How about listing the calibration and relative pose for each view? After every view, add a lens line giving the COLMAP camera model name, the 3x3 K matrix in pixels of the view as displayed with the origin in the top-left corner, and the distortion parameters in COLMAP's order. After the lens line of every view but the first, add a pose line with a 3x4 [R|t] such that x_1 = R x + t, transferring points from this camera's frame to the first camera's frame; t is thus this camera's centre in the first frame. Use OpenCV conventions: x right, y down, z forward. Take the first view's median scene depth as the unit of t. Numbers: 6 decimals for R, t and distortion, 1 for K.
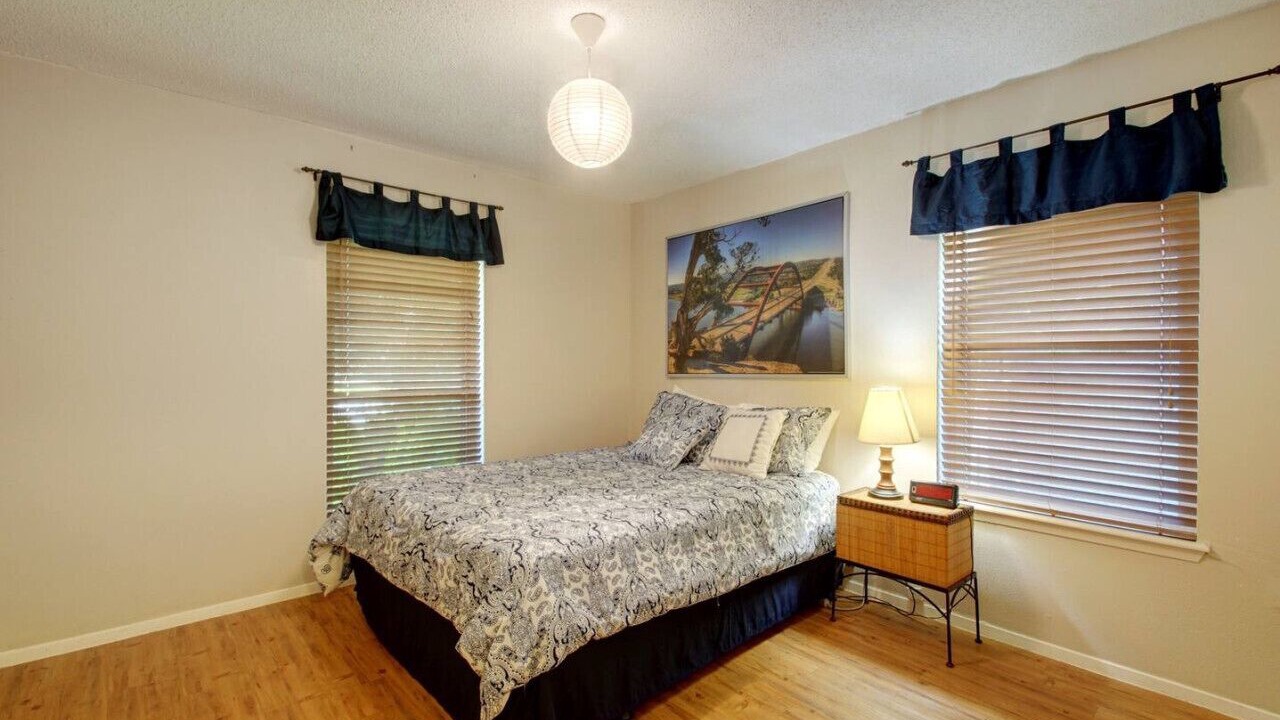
lens RADIAL K [[577.7, 0, 642.7], [0, 577.7, 364.2], [0, 0, 1]] dist [0.037509, -0.009127]
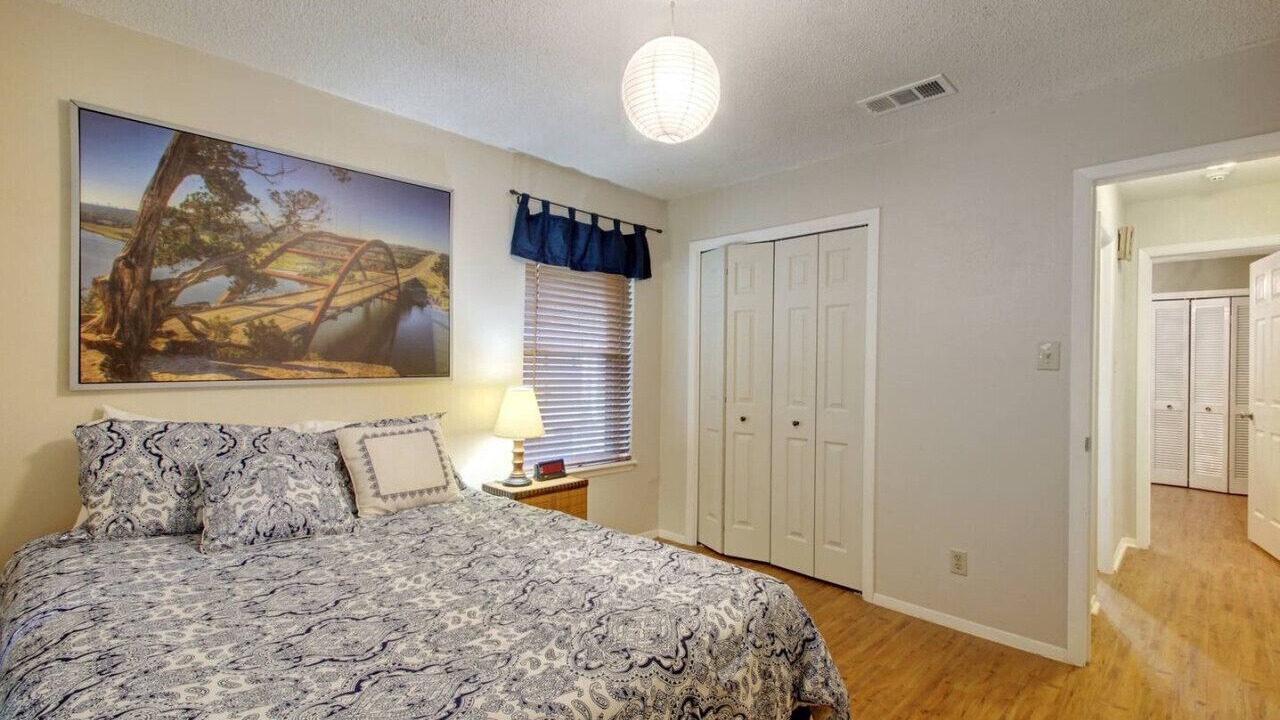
lens RADIAL K [[577.7, 0, 643.3], [0, 577.7, 361.2], [0, 0, 1]] dist [0.037509, -0.009127]
pose [[-0.066655, 0.004984, 0.997764, -0.571563], [-0.010000, 0.999934, -0.005663, -0.005668], [-0.997726, -0.010355, -0.066600, 0.663107]]
